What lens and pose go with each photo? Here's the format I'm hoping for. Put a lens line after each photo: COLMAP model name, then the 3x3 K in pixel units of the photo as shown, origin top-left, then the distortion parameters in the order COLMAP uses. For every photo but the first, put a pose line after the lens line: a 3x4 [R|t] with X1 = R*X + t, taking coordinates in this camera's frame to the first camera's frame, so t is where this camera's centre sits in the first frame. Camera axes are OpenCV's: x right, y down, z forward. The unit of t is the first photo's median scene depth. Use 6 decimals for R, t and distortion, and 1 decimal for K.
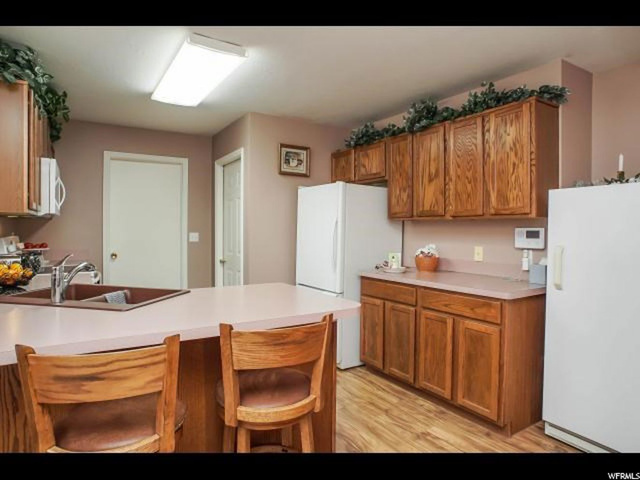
lens RADIAL K [[381.5, 0, 324.9], [0, 381.5, 233.5], [0, 0, 1]] dist [-0.090572, 0.057921]
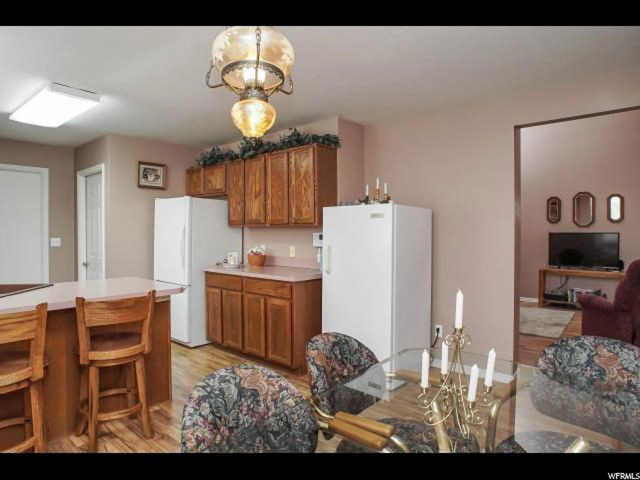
lens RADIAL K [[381.5, 0, 318.3], [0, 381.5, 234.4], [0, 0, 1]] dist [-0.090572, 0.057921]
pose [[0.959662, -0.009575, 0.280993, 0.117972], [0.010333, 0.999946, -0.001217, -0.005868], [-0.280967, 0.004071, 0.959709, -0.347511]]
